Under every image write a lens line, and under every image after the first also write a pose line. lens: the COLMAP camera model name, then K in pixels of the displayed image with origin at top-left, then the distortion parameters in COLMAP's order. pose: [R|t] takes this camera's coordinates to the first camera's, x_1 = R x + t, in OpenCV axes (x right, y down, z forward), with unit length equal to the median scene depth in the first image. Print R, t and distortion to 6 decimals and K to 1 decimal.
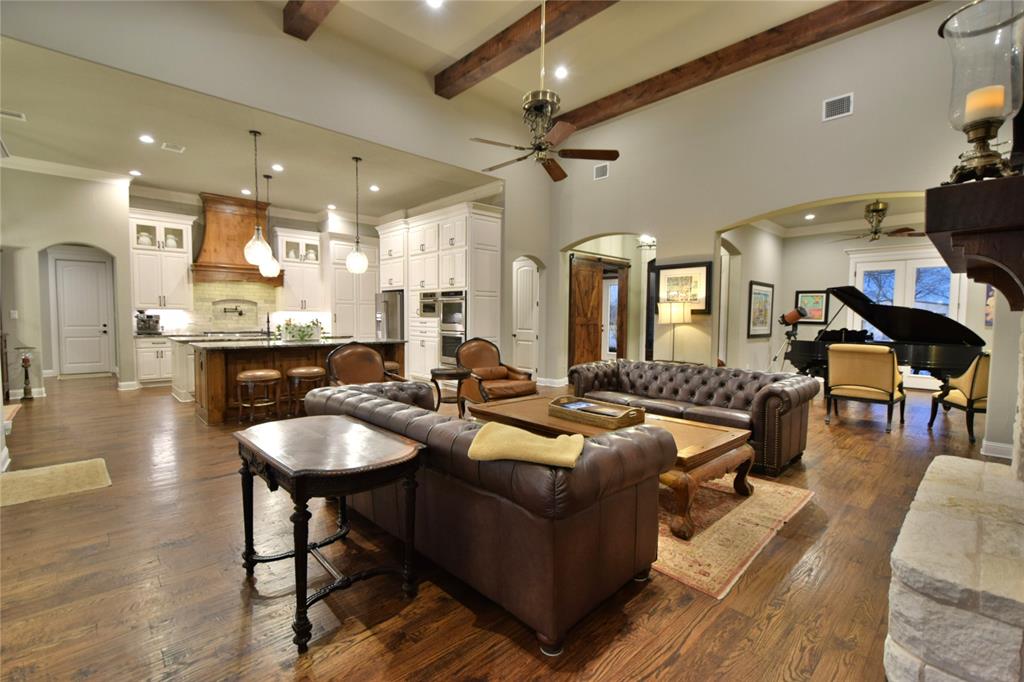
lens RADIAL K [[452.2, 0, 512.0], [0, 452.2, 341.0], [0, 0, 1]] dist [0.000795, -0.000021]
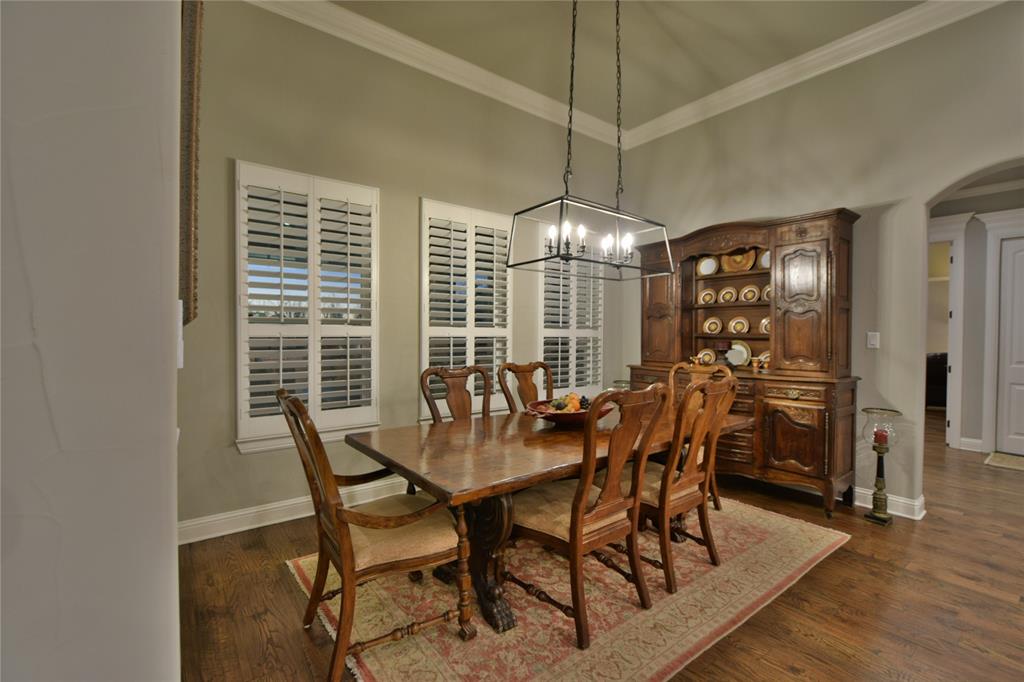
lens RADIAL K [[452.2, 0, 512.0], [0, 452.2, 341.0], [0, 0, 1]] dist [0.000795, -0.000021]
pose [[-0.095378, 0.009451, -0.995396, -0.398355], [-0.057887, 0.998210, 0.015025, -0.029524], [0.993757, 0.059053, -0.094661, 0.460782]]
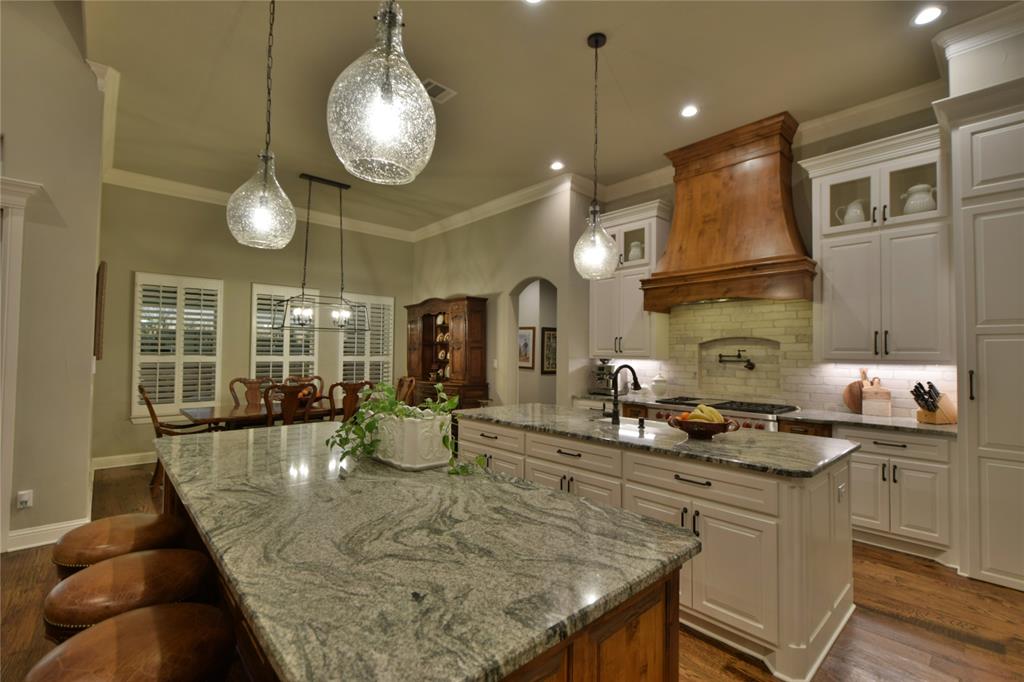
lens RADIAL K [[452.2, 0, 512.0], [0, 452.2, 341.0], [0, 0, 1]] dist [0.000795, -0.000021]
pose [[-0.018636, -0.032987, -0.999282, -0.103839], [-0.059978, 0.997693, -0.031816, -0.055969], [0.998026, 0.059342, -0.020572, 0.751262]]
